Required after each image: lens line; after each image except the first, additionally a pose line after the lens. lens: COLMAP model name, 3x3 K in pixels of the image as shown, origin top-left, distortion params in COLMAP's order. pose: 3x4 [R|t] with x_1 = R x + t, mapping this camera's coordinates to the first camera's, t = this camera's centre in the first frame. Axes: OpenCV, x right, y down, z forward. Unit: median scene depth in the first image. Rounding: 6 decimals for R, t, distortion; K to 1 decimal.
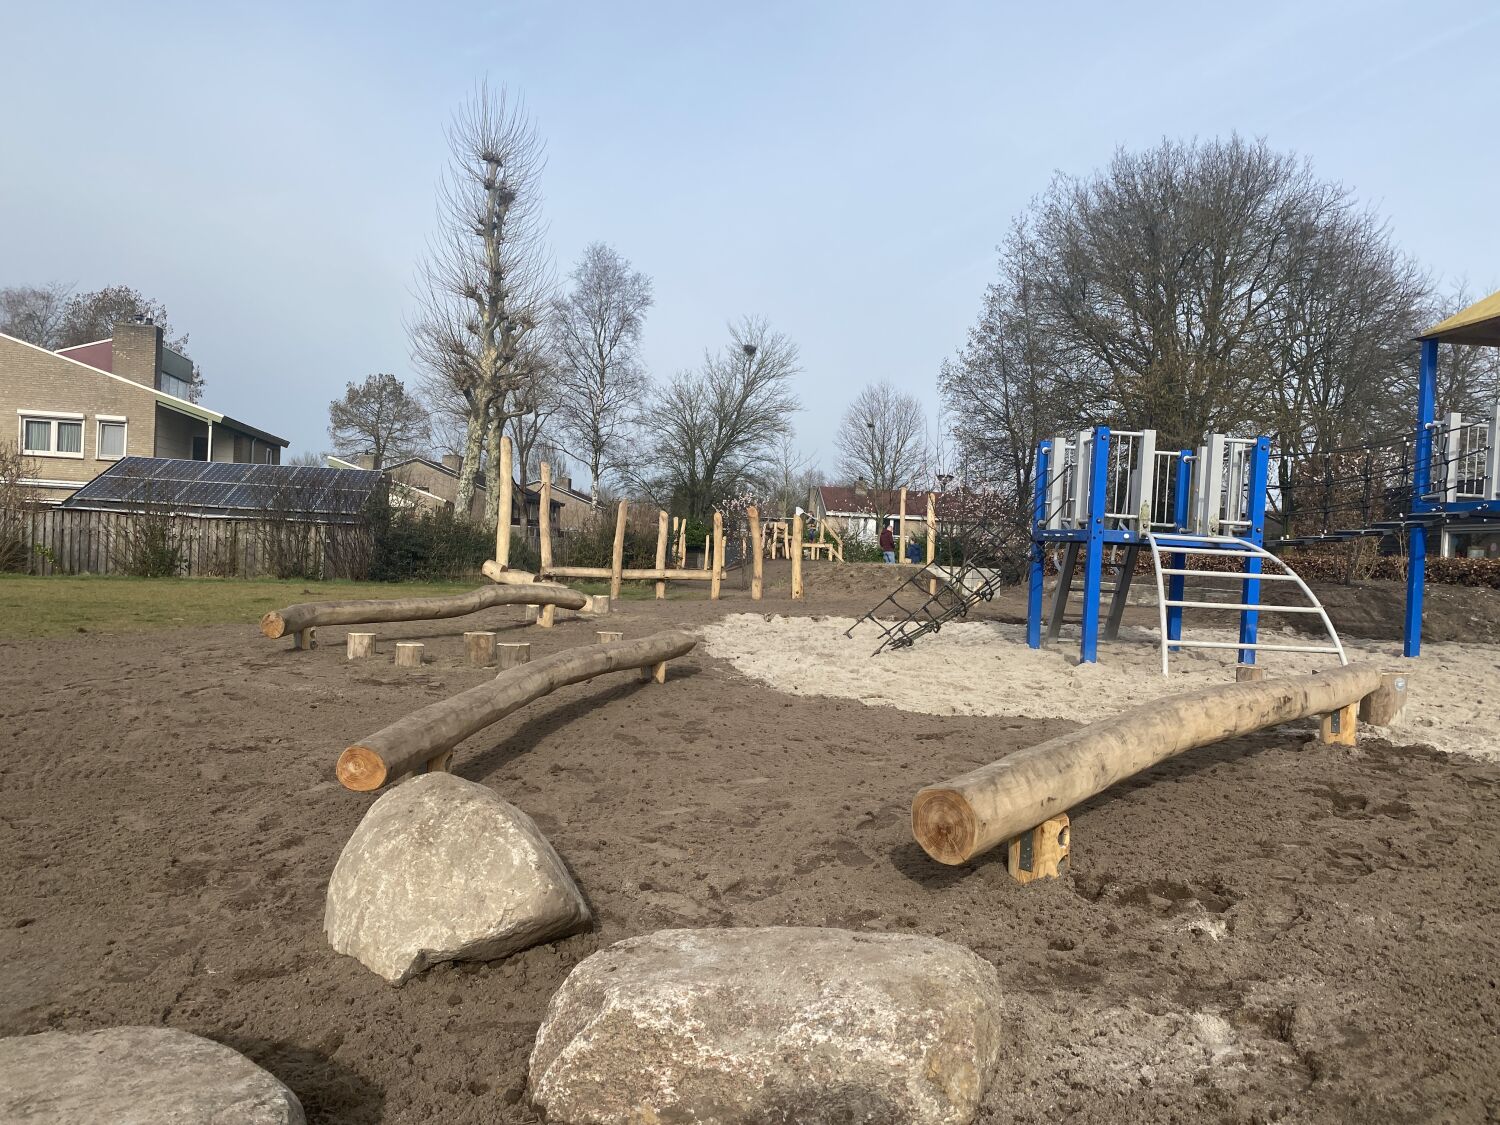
lens RADIAL K [[1124.6, 0, 750.0], [0, 1124.6, 562.5], [0, 0, 1]] dist [0.007567, 0.000581]
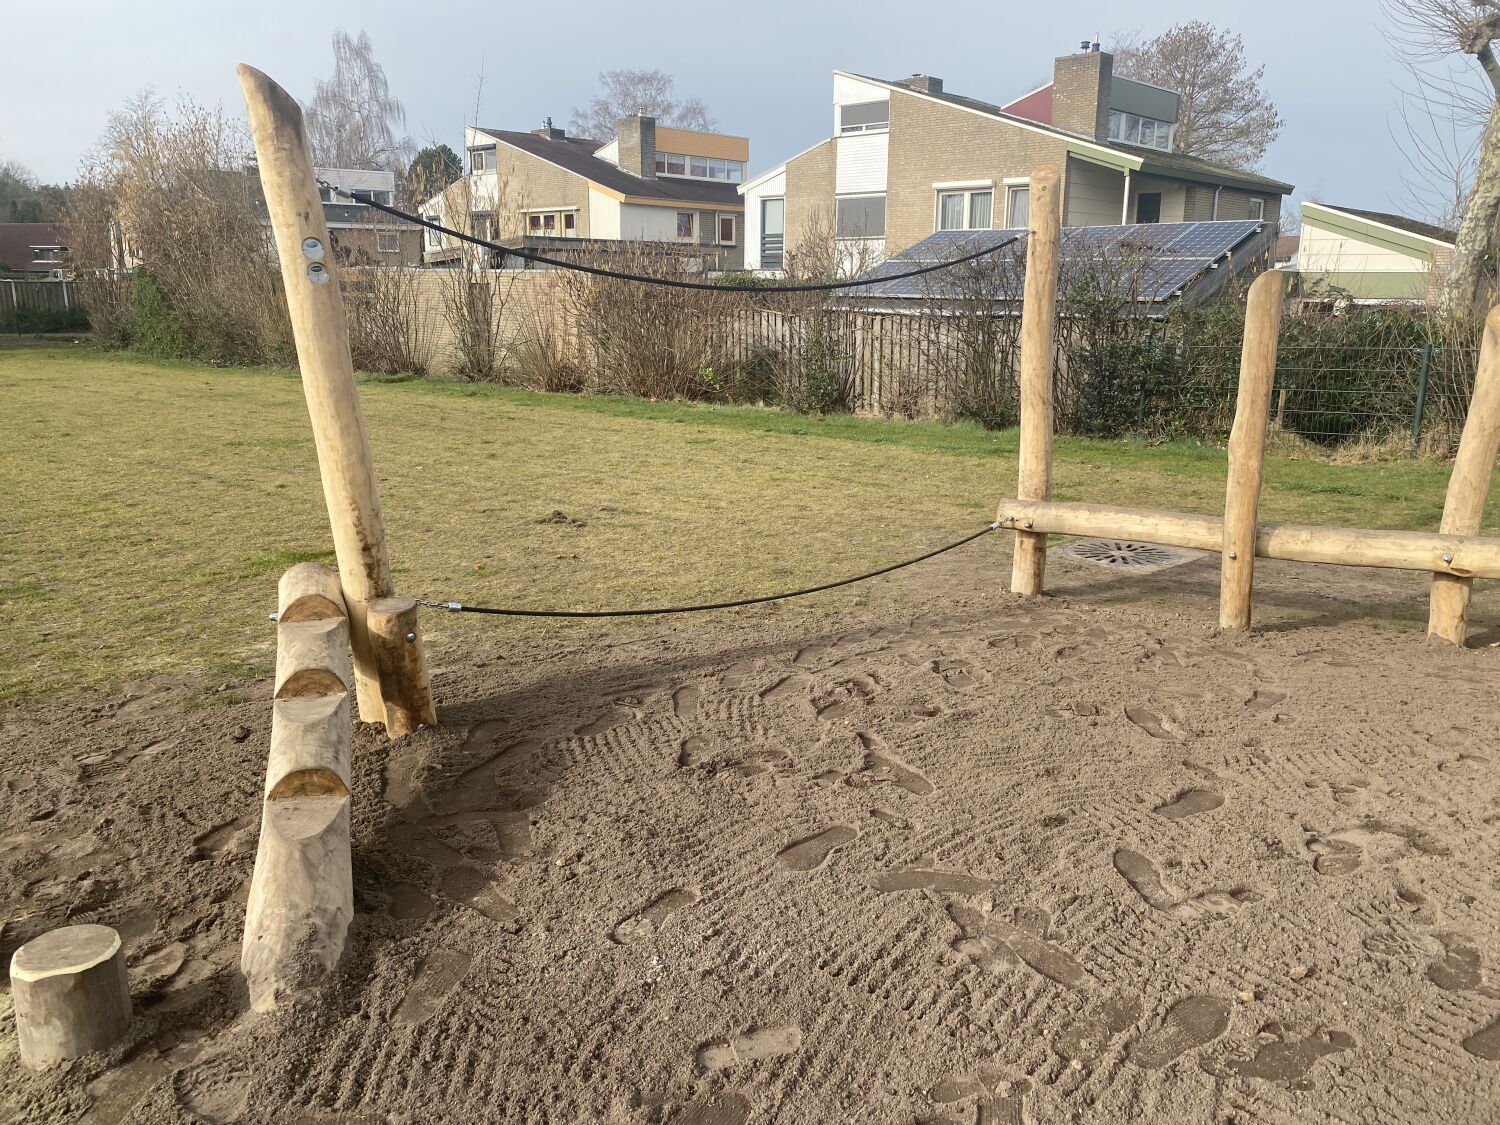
lens RADIAL K [[1124.6, 0, 750.0], [0, 1124.6, 562.5], [0, 0, 1]] dist [0.007567, 0.000581]
pose [[0.573752, 0.157207, -0.803800, 0.019452], [0.008472, 0.980214, 0.197757, -0.020216], [0.818985, -0.120273, 0.561068, 0.351148]]
